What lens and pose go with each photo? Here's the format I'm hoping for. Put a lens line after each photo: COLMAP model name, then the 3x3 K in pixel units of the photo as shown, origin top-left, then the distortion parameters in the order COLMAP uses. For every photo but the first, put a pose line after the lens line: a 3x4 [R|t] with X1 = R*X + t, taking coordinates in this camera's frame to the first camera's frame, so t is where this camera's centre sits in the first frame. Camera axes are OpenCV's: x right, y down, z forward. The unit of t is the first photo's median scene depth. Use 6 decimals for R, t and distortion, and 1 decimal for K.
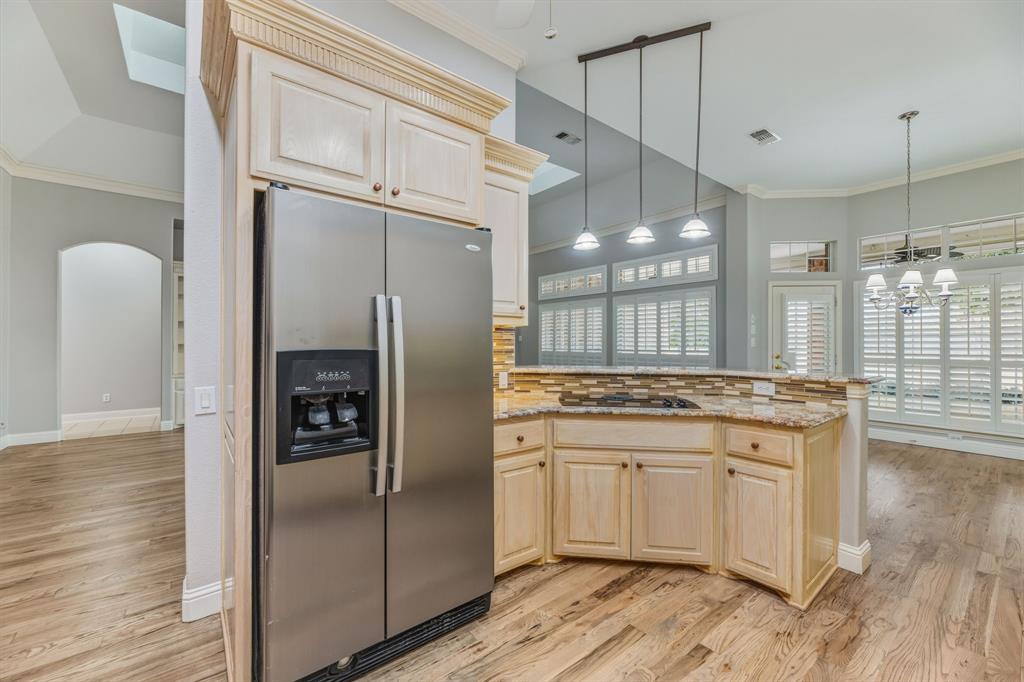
lens RADIAL K [[412.2, 0, 505.7], [0, 412.2, 340.3], [0, 0, 1]] dist [-0.002073, 0.000351]
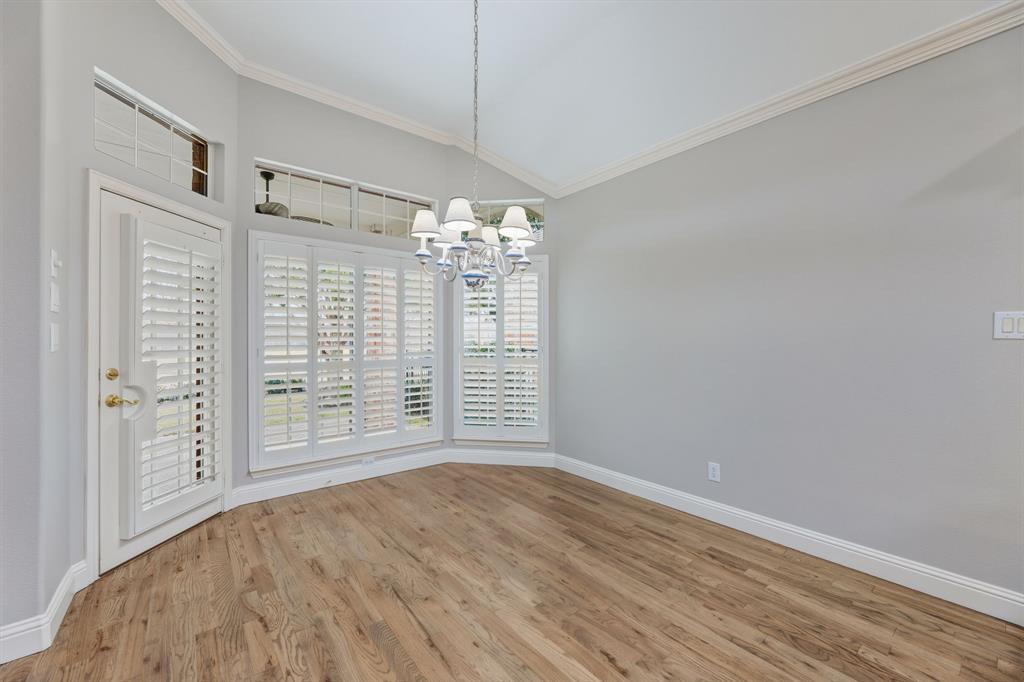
lens RADIAL K [[412.2, 0, 505.7], [0, 412.2, 340.3], [0, 0, 1]] dist [-0.002073, 0.000351]
pose [[-0.010145, -0.003610, 0.999942, 0.659986], [-0.006769, 0.999971, 0.003542, 0.010001], [-0.999926, -0.006733, -0.010169, 1.555410]]
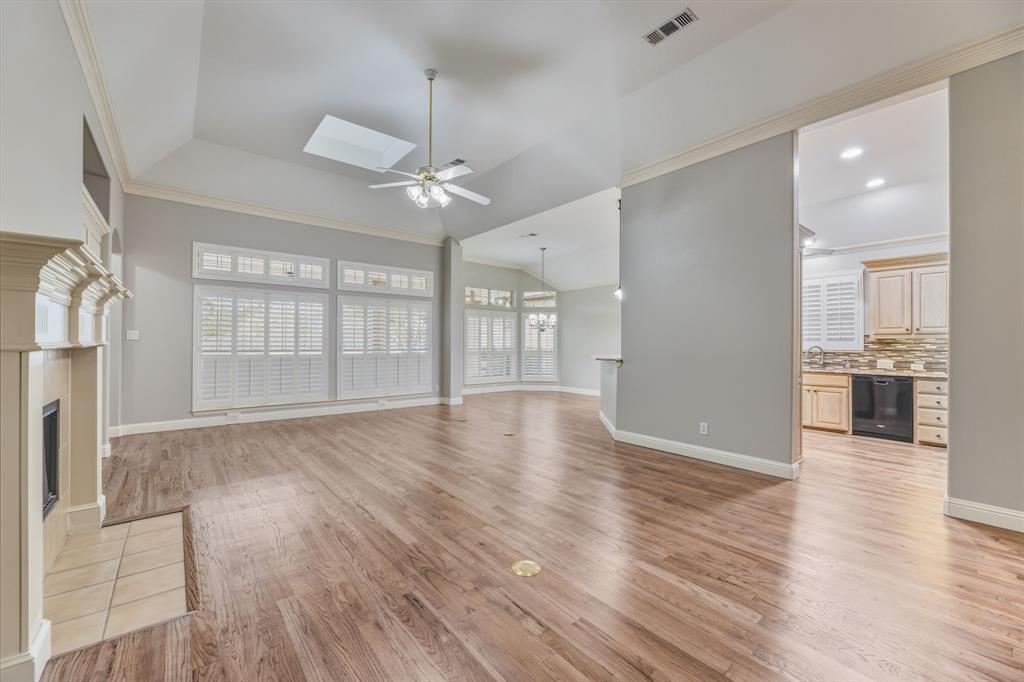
lens RADIAL K [[412.2, 0, 505.7], [0, 412.2, 340.3], [0, 0, 1]] dist [-0.002073, 0.000351]
pose [[-0.018759, 0.005465, 0.999809, -2.295216], [-0.010617, 0.999928, -0.005665, 0.005662], [-0.999768, -0.010722, -0.018700, 2.031749]]
